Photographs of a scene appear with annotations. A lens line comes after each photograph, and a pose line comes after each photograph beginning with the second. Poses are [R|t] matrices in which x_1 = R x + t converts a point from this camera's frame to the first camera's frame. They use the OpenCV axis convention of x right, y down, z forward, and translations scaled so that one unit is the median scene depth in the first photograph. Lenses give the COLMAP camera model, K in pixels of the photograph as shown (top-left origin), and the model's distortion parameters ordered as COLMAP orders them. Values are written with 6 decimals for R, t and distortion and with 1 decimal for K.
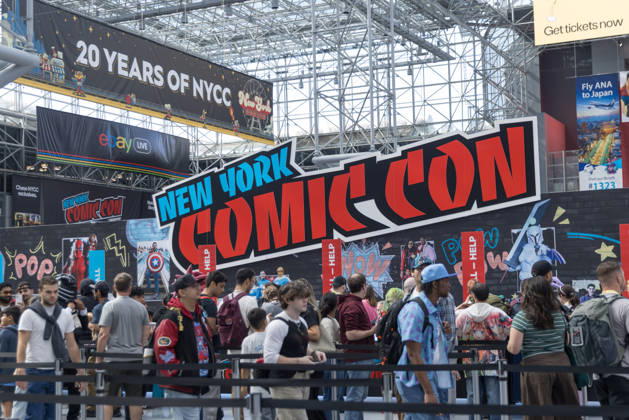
lens RADIAL K [[1029.1, 0, 317.1], [0, 1029.1, 206.7], [0, 0, 1]] dist [0.000886, 0.000000]
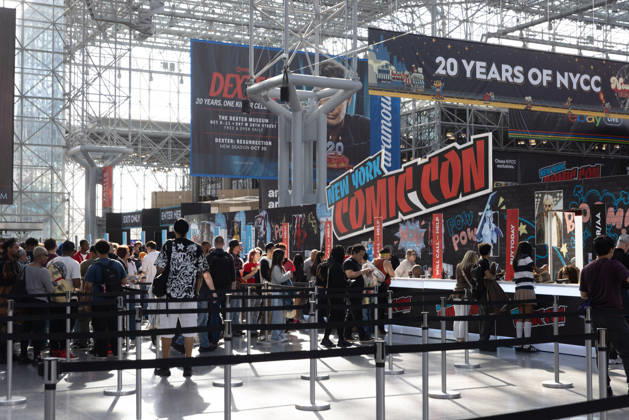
lens RADIAL K [[967.7, 0, 330.7], [0, 967.7, 214.8], [0, 0, 1]] dist [0.018436, 0.000000]
pose [[0.821394, 0.001090, -0.570360, 0.370092], [0.028644, 0.998657, 0.043161, -0.018167], [0.569641, -0.051790, 0.820260, -0.103068]]
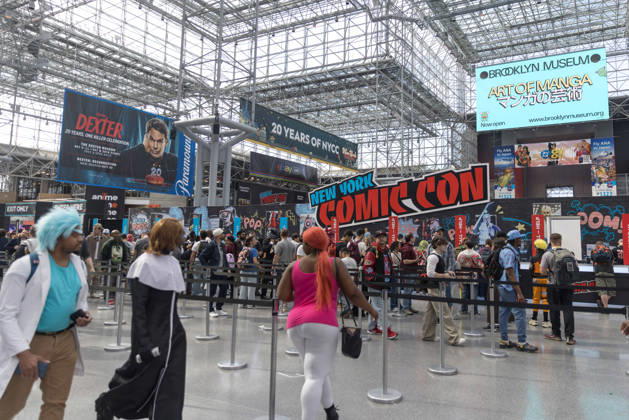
lens RADIAL K [[466.8, 0, 352.5], [0, 466.8, 174.9], [0, 0, 1]] dist [0.002819, 0.003633]
pose [[0.998488, 0.035736, -0.041758, -0.014159], [-0.038007, 0.997768, -0.054904, 0.000864], [0.039703, 0.056409, 0.997618, 0.006075]]
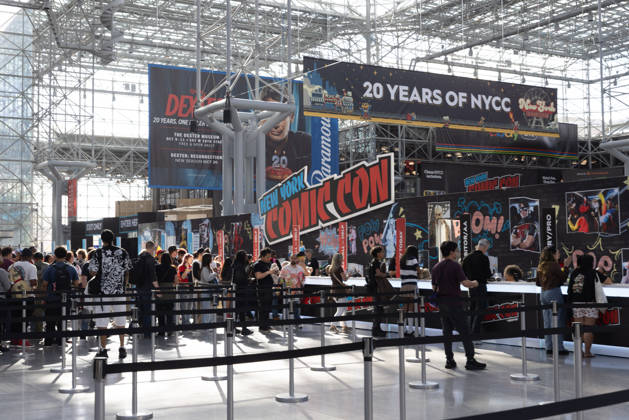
lens RADIAL K [[895.4, 0, 319.1], [0, 895.4, 198.7], [0, 0, 1]] dist [0.020306, 0.000000]
pose [[0.841568, -0.018039, -0.539850, 0.418612], [0.034388, 0.999204, 0.020220, -0.021876], [0.539055, -0.035580, 0.841519, -0.133897]]
